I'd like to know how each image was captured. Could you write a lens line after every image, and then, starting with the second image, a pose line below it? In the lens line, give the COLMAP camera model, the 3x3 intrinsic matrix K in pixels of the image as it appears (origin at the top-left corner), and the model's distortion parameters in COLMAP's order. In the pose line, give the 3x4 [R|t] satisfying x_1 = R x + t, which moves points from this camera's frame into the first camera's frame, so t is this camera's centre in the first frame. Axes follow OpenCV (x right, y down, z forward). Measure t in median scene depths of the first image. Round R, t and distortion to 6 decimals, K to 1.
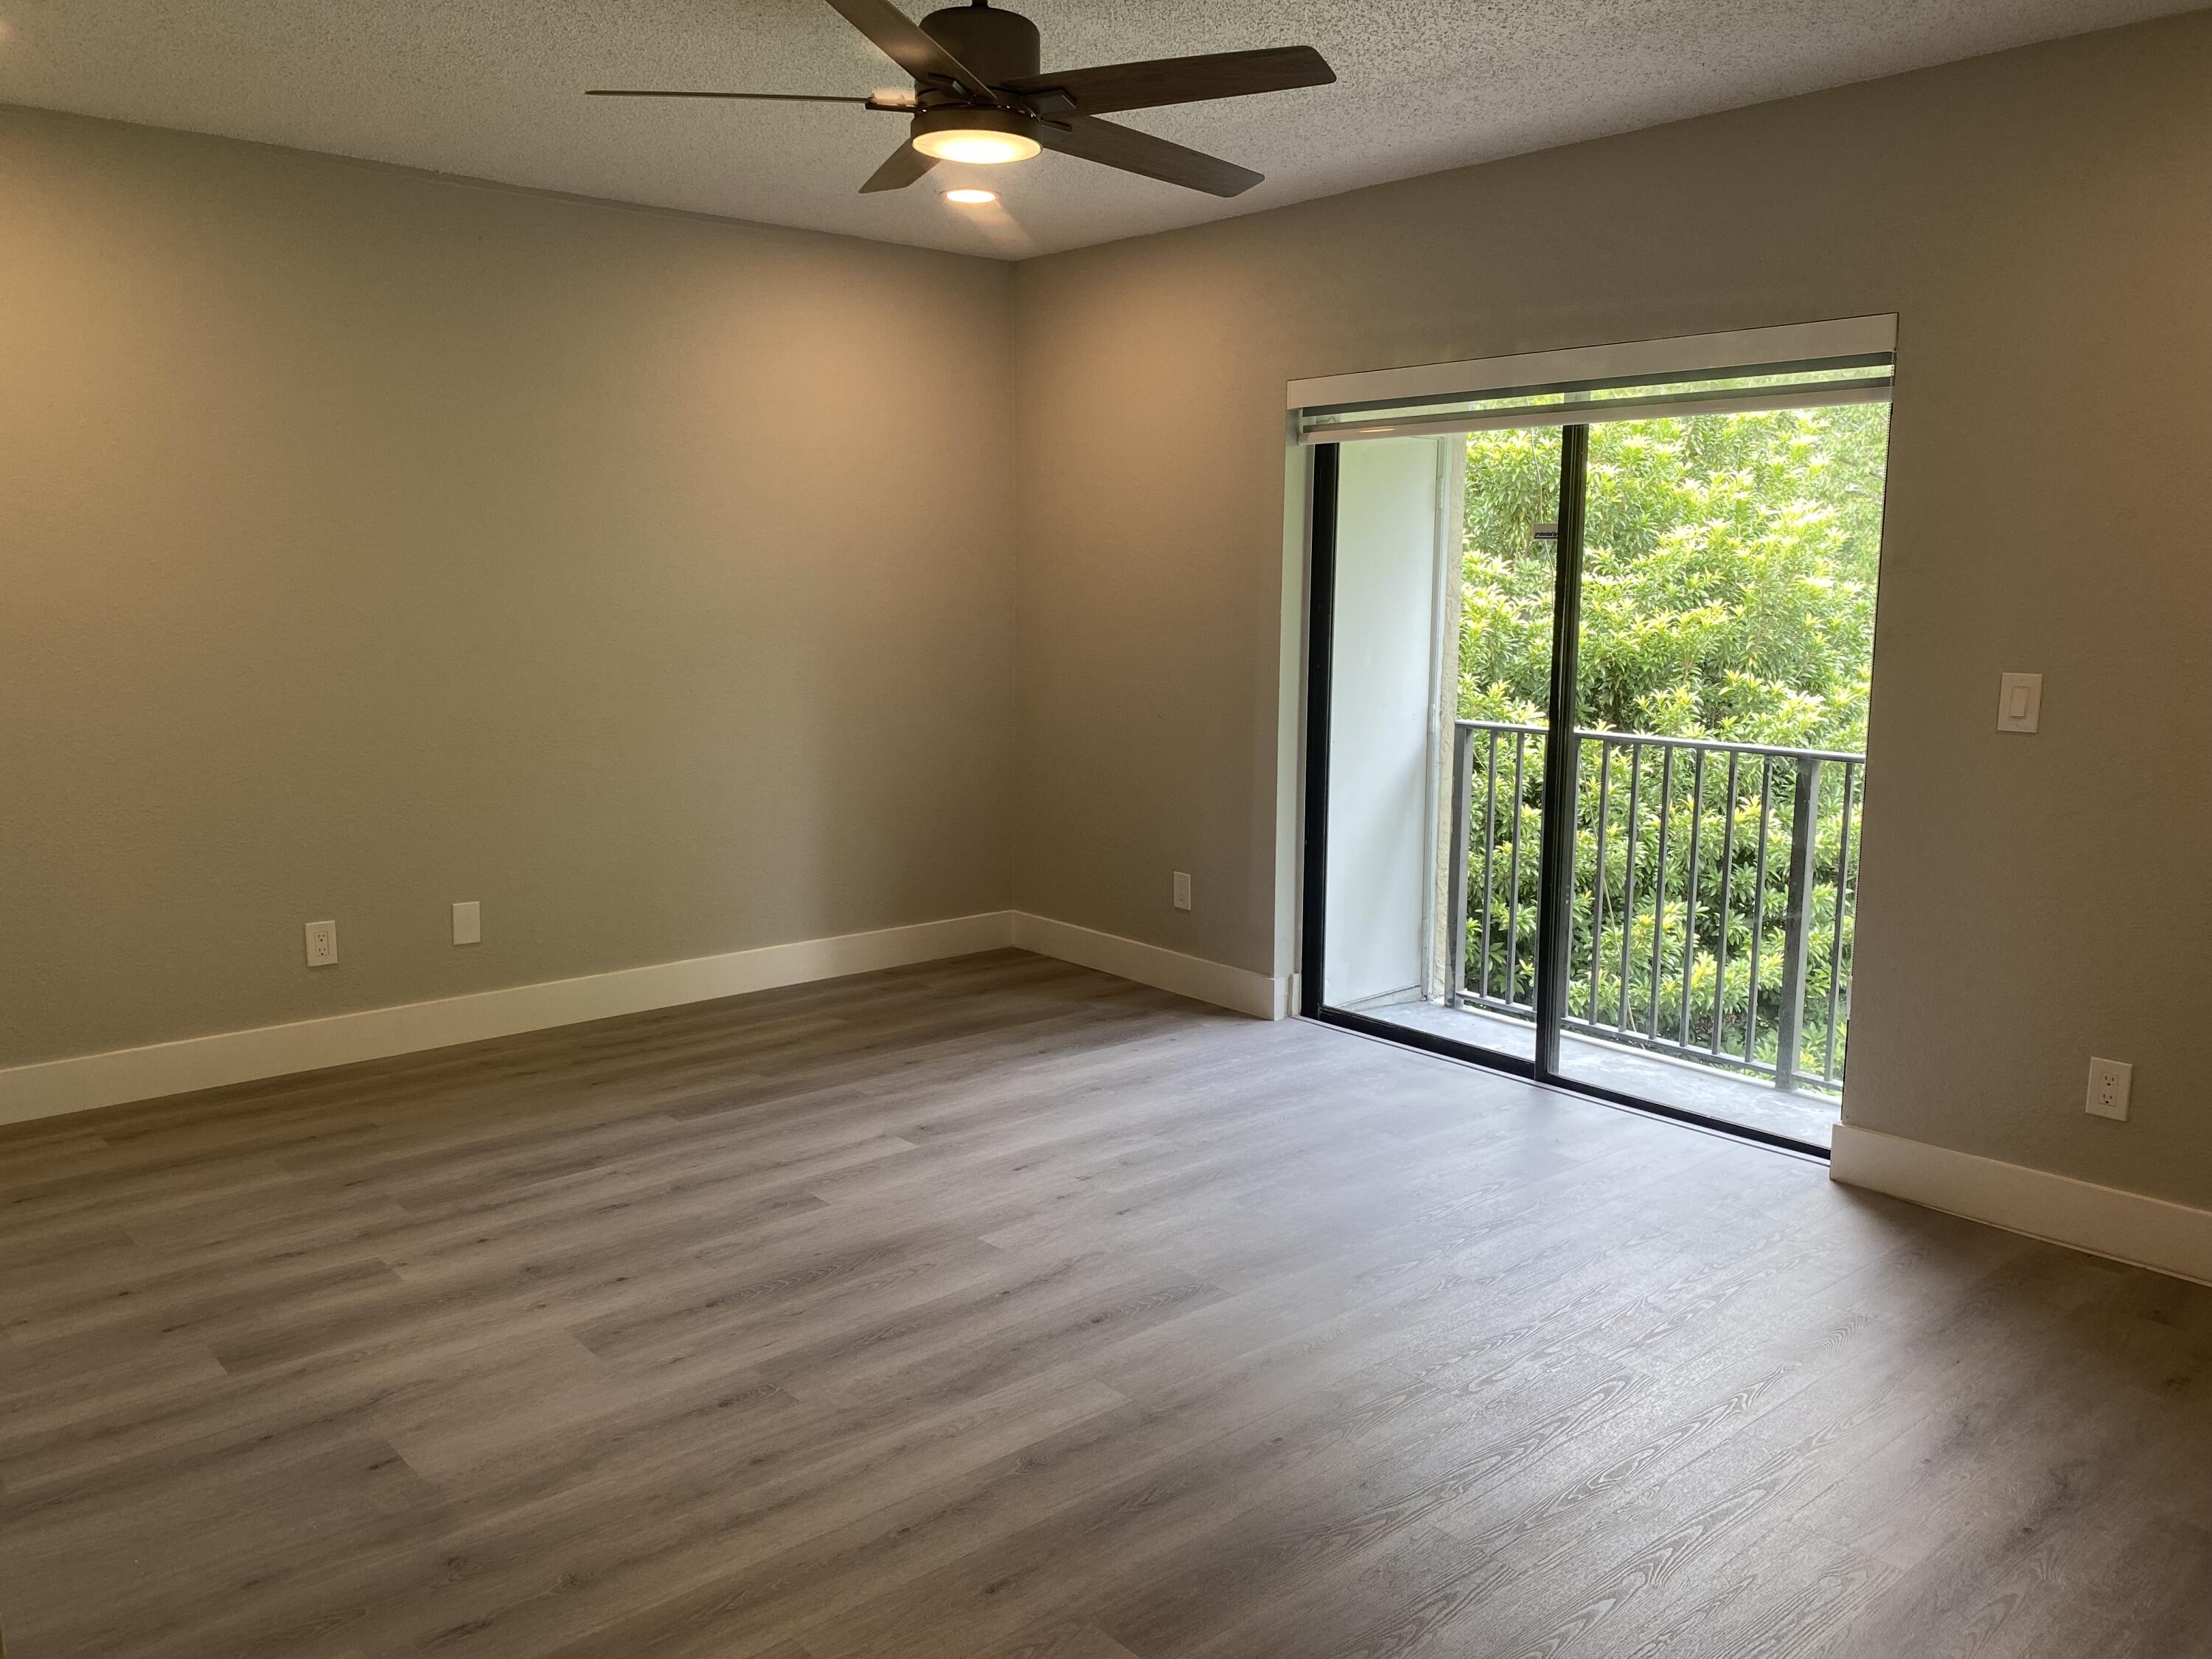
lens RADIAL K [[1700.2, 0, 1106.6], [0, 1700.2, 799.9], [0, 0, 1]] dist [0.024936, -0.019455]
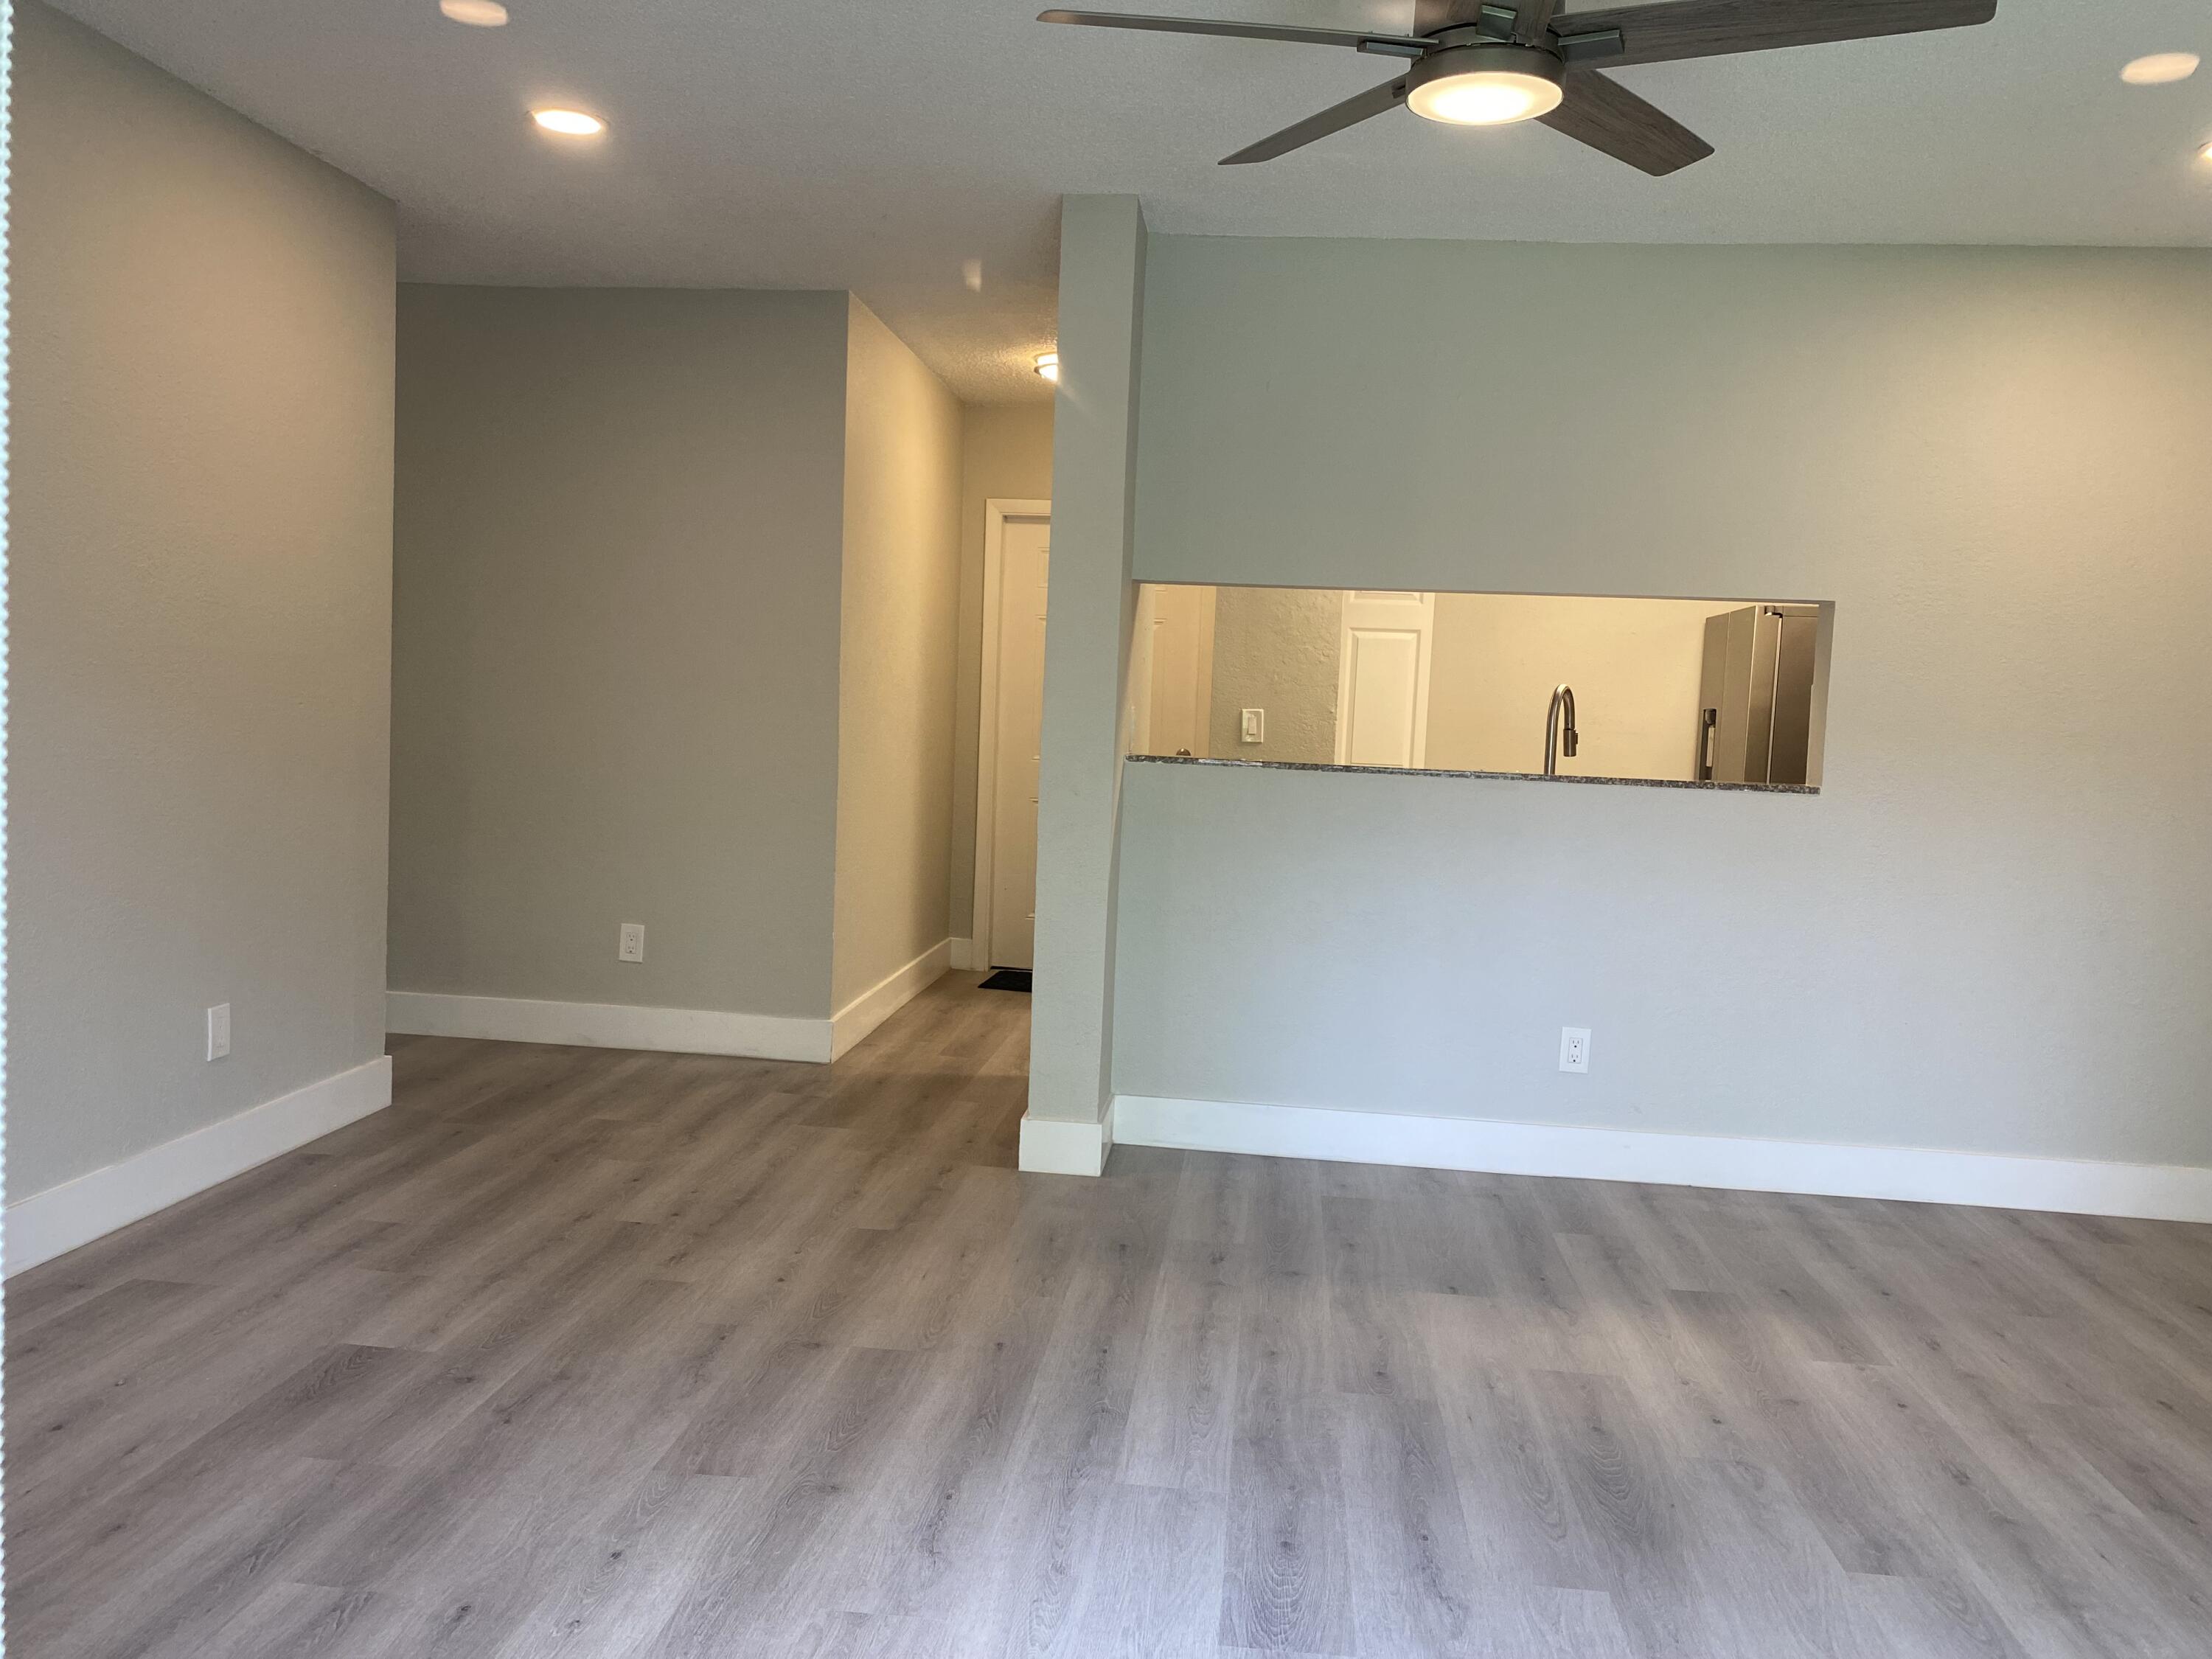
lens RADIAL K [[1671.1, 0, 1093.2], [0, 1671.1, 838.6], [0, 0, 1]] dist [0.000464, -0.000934]
pose [[-0.740194, 0.019232, -0.672118, 0.547264], [-0.137431, 0.974162, 0.179225, -0.130587], [0.658199, 0.225031, -0.718426, 1.363245]]
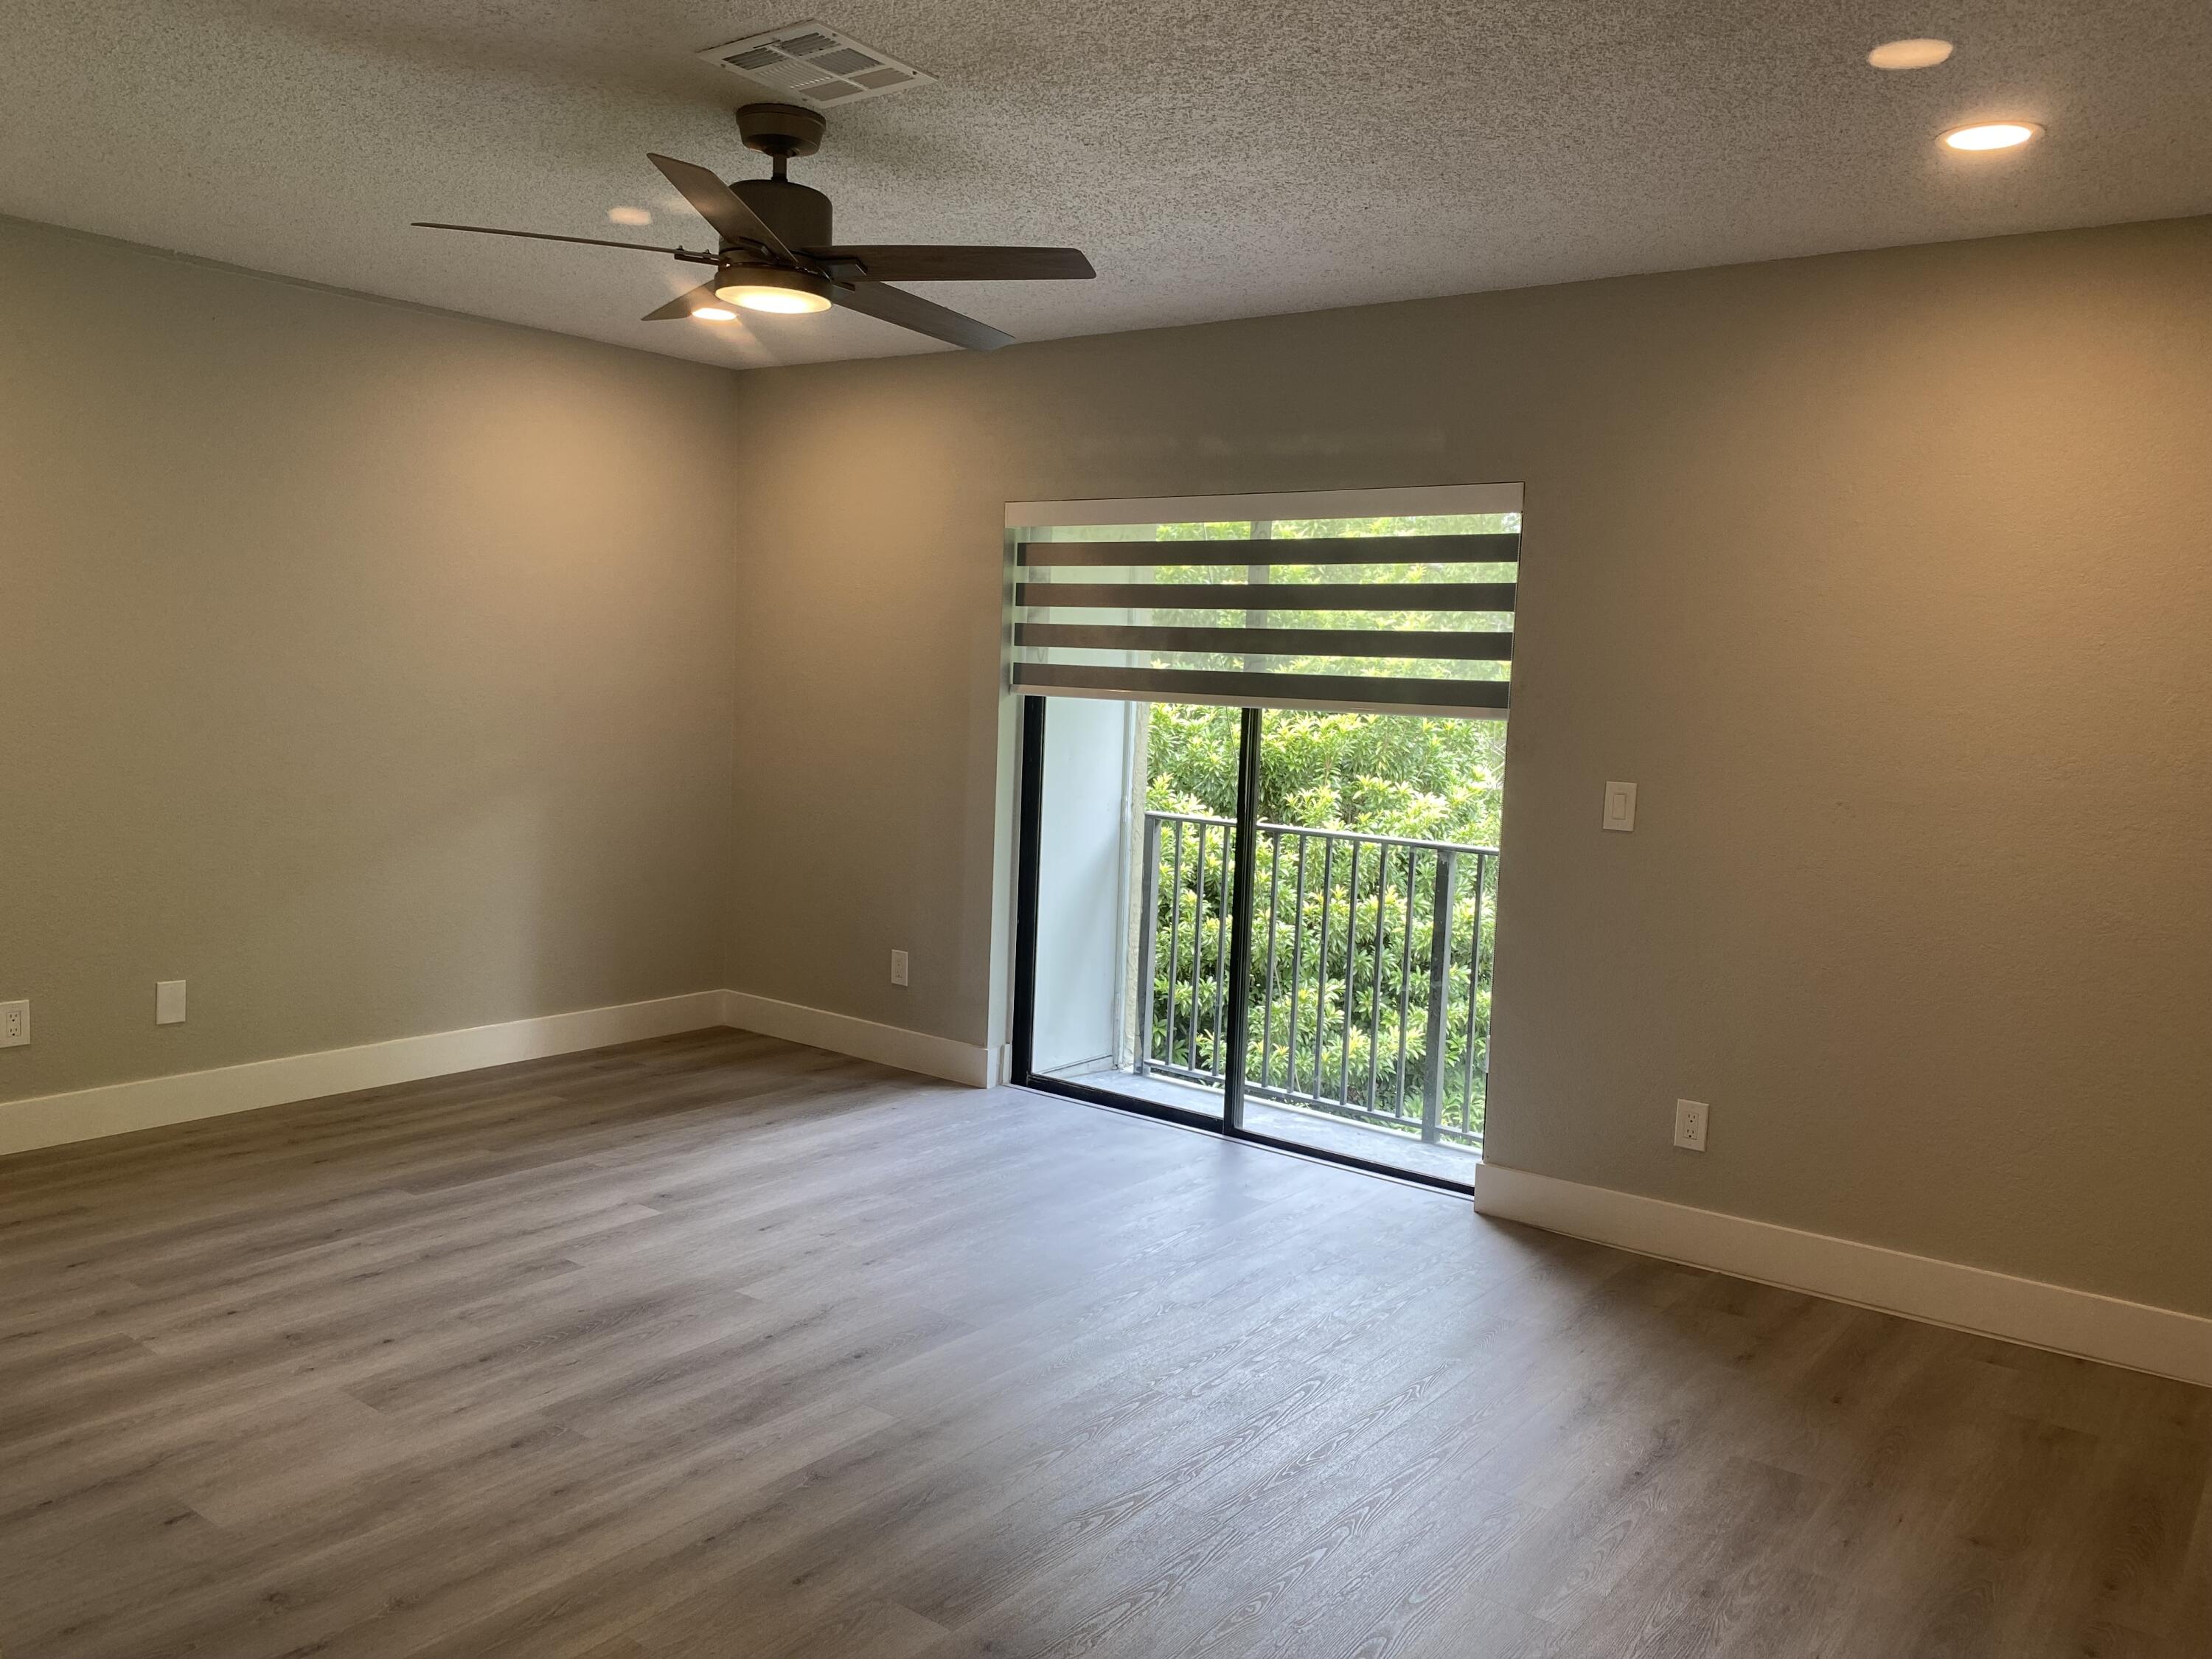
lens RADIAL K [[1700.2, 0, 1106.6], [0, 1700.2, 799.9], [0, 0, 1]] dist [0.024936, -0.019455]
pose [[0.978787, 0.017523, 0.204129, -0.075999], [-0.007025, 0.998620, -0.052039, 0.004479], [-0.204759, 0.049501, 0.977560, -0.117291]]
